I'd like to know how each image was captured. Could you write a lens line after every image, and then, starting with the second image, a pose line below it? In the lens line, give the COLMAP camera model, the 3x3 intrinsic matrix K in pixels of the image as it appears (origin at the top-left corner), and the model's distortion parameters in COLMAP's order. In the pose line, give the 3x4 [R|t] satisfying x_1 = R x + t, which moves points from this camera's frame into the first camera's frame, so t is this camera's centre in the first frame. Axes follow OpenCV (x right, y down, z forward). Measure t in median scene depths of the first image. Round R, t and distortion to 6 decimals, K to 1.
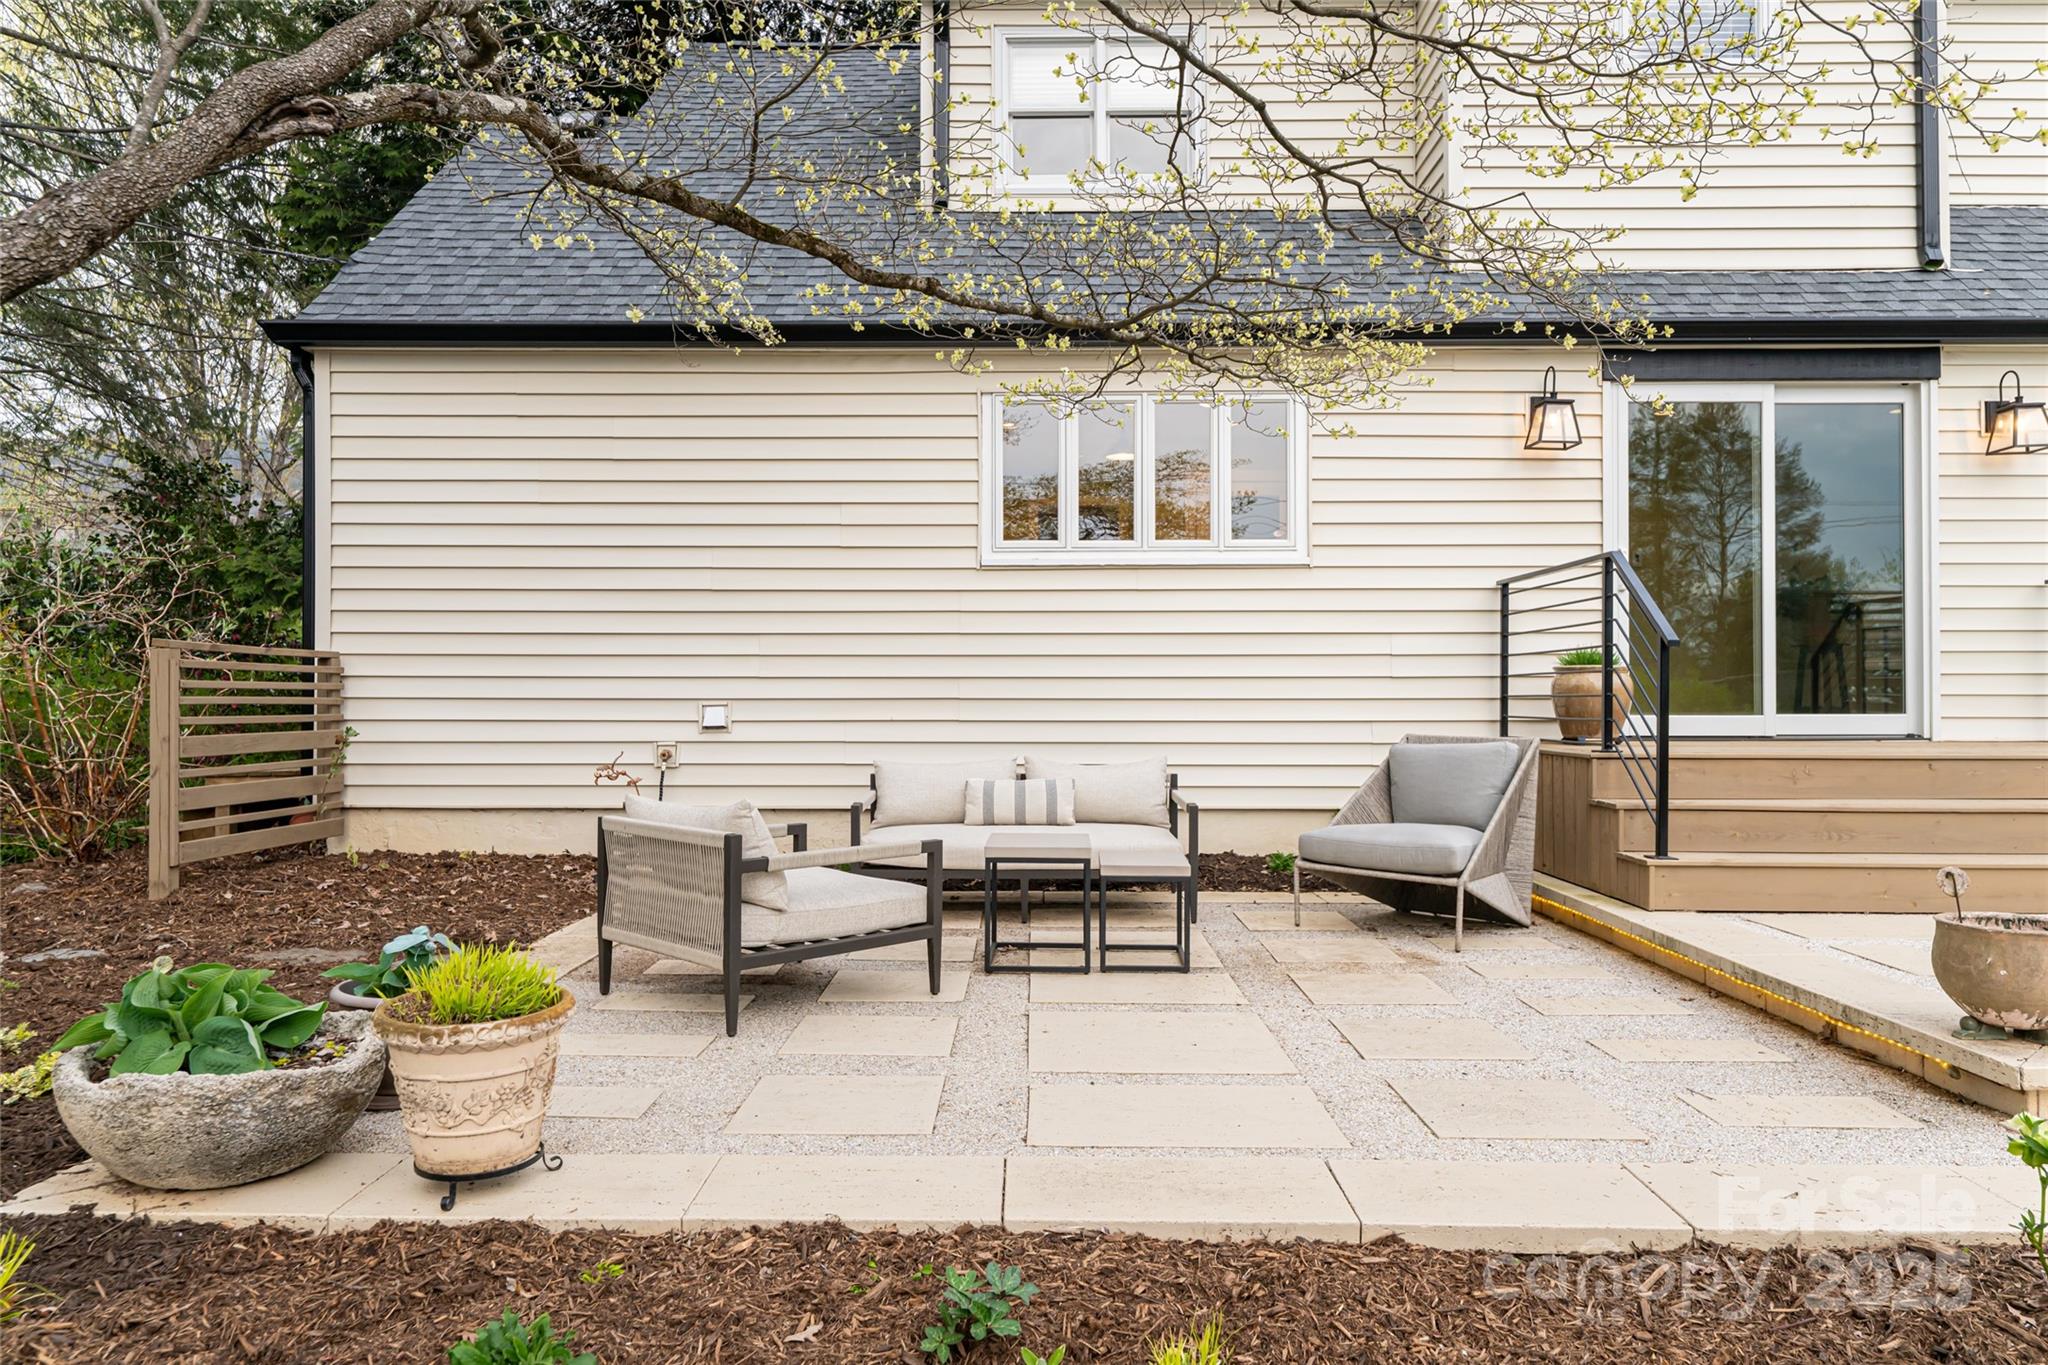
lens RADIAL K [[1368.2, 0, 1024.0], [0, 1368.2, 682.5], [0, 0, 1]] dist [0.003135, 0.002893]
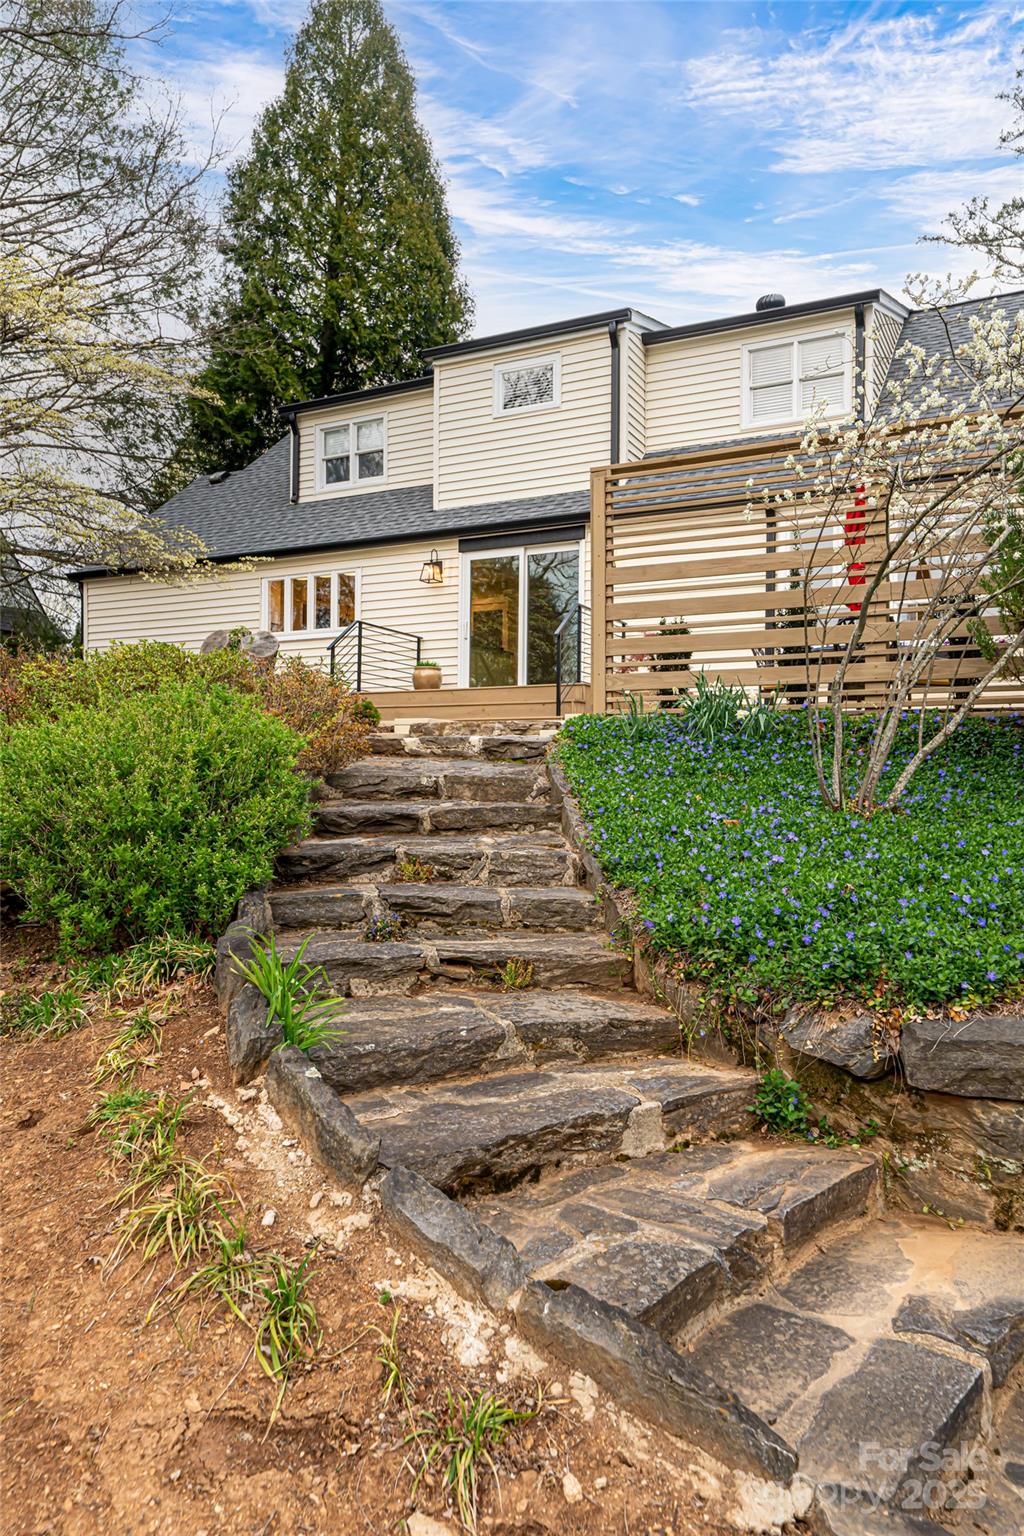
lens RADIAL K [[1026.1, 0, 512.0], [0, 1026.1, 768.0], [0, 0, 1]] dist [0.003135, 0.002893]
pose [[0.906204, -0.004016, -0.422822, 1.272273], [0.013871, 0.999699, 0.020234, 0.125312], [0.422613, -0.024201, 0.905987, -0.613980]]
